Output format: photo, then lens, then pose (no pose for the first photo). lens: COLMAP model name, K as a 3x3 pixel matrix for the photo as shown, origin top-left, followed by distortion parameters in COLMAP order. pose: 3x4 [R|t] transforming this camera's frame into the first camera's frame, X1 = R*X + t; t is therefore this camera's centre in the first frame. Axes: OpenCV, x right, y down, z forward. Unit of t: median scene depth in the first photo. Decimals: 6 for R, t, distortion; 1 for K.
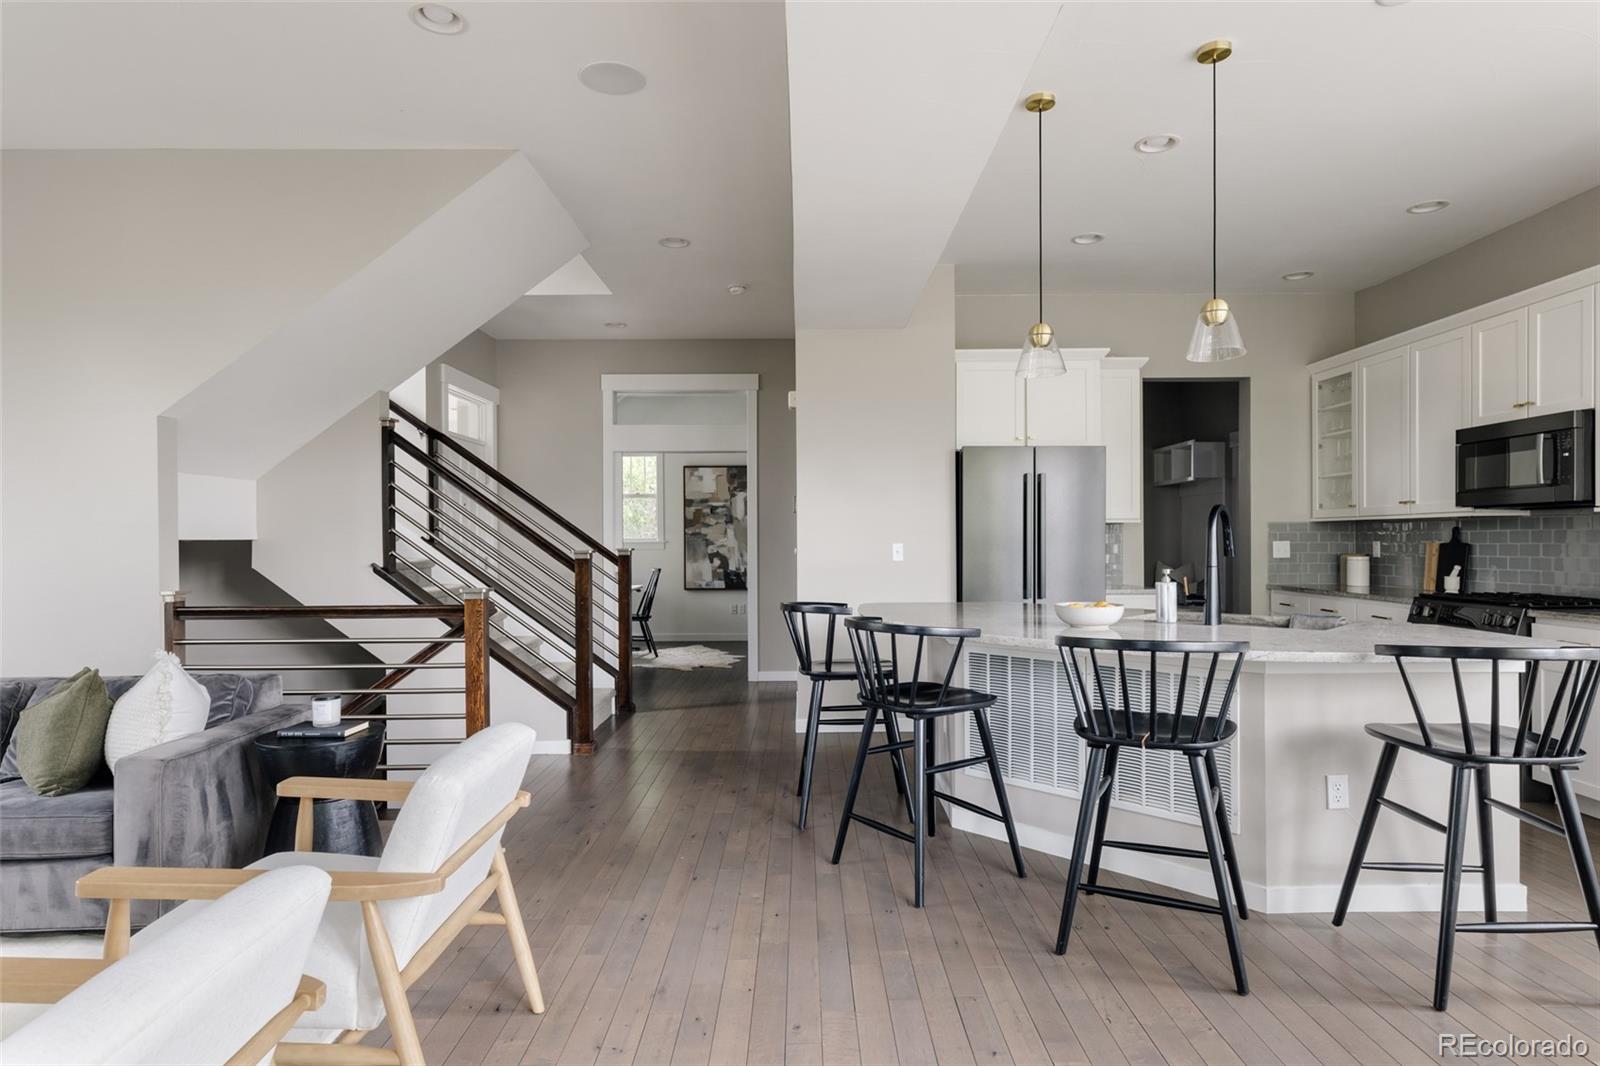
lens RADIAL K [[887.8, 0, 802.1], [0, 887.8, 541.2], [0, 0, 1]] dist [-0.000424, -0.000452]
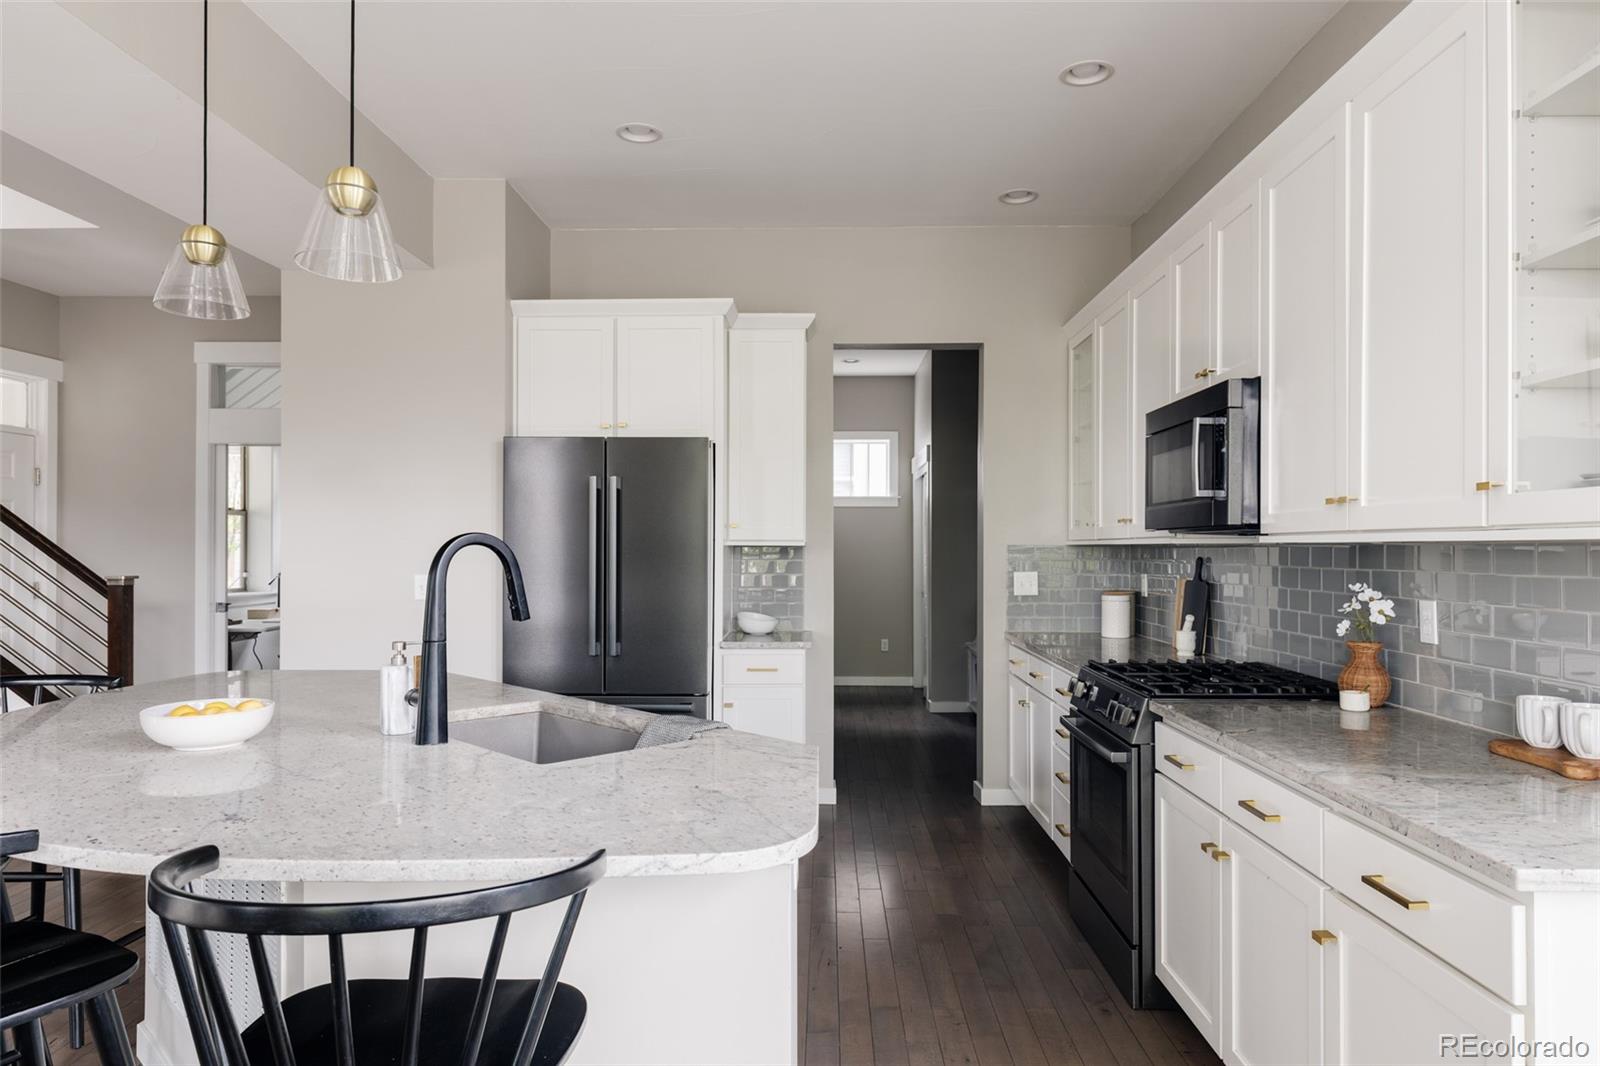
lens RADIAL K [[1005.0, 0, 800.0], [0, 1005.0, 533.0], [0, 0, 1]] dist [0.002010, 0.000333]
pose [[0.999629, 0.004903, -0.026805, 0.462798], [-0.005326, 0.999862, -0.015759, -0.021215], [0.026724, 0.015896, 0.999516, 0.228130]]
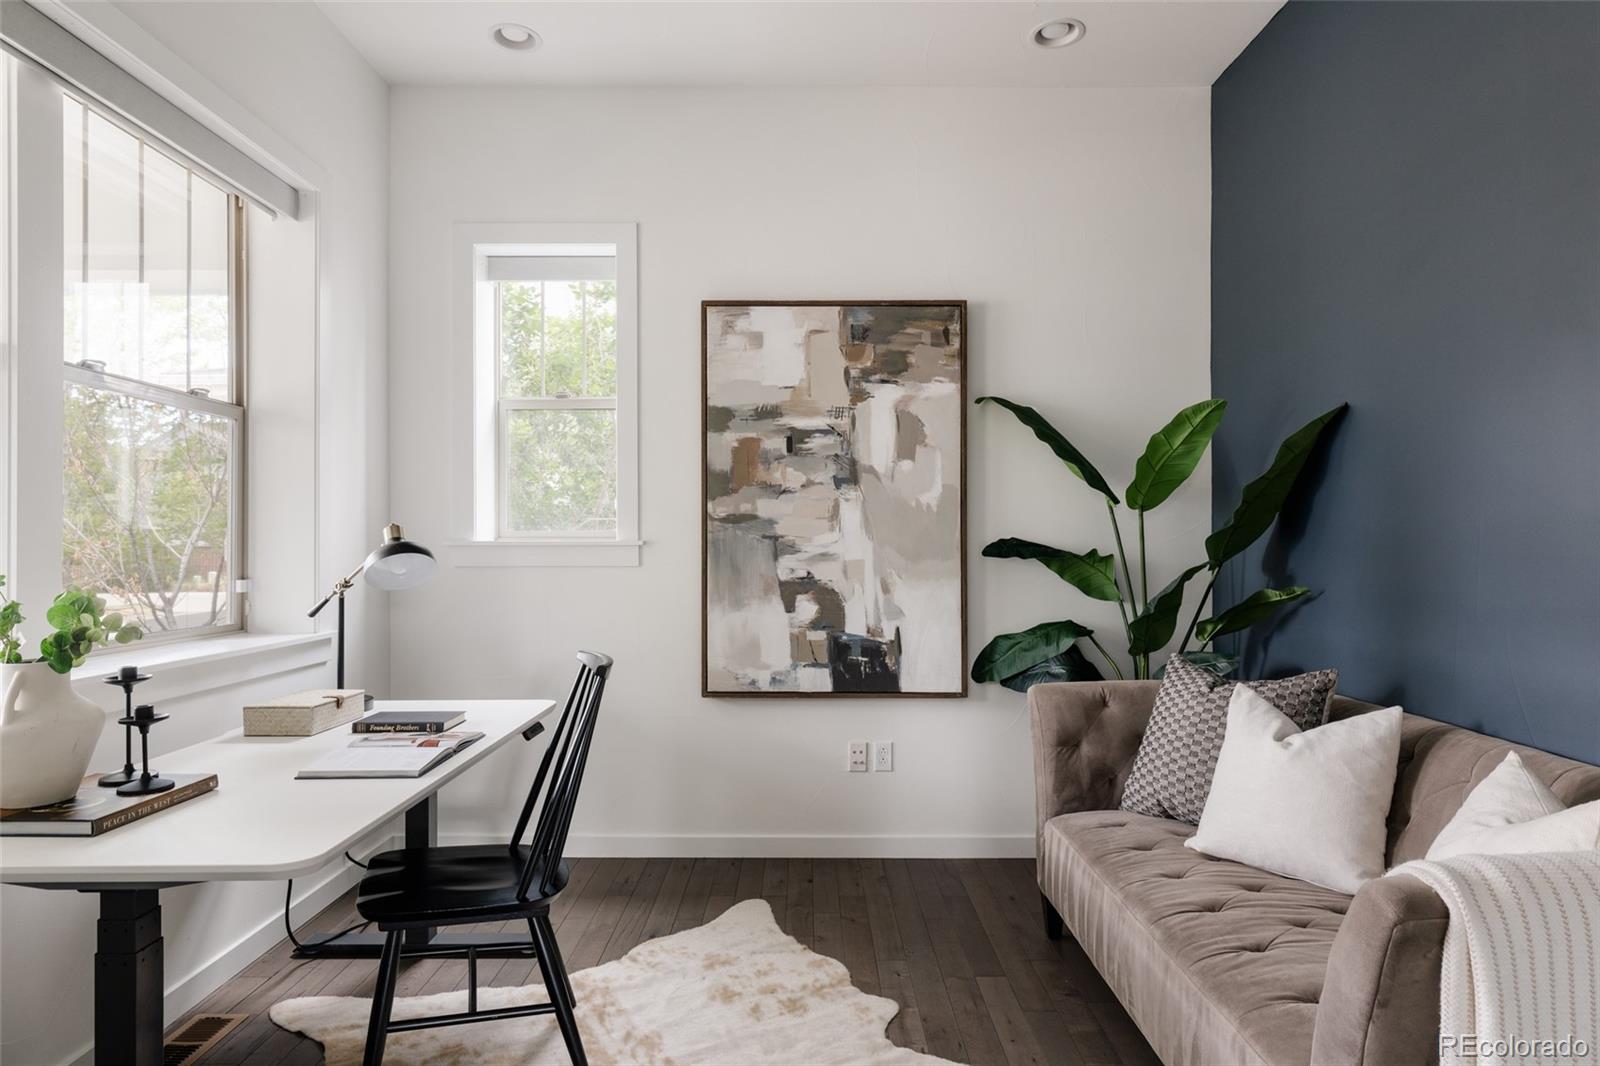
lens RADIAL K [[887.8, 0, 802.1], [0, 887.8, 541.2], [0, 0, 1]] dist [-0.000424, -0.000452]
pose [[0.999962, 0.005317, -0.006881, -0.194002], [-0.005296, 0.999981, 0.002995, -0.002314], [0.006897, -0.002958, 0.999972, 1.395891]]
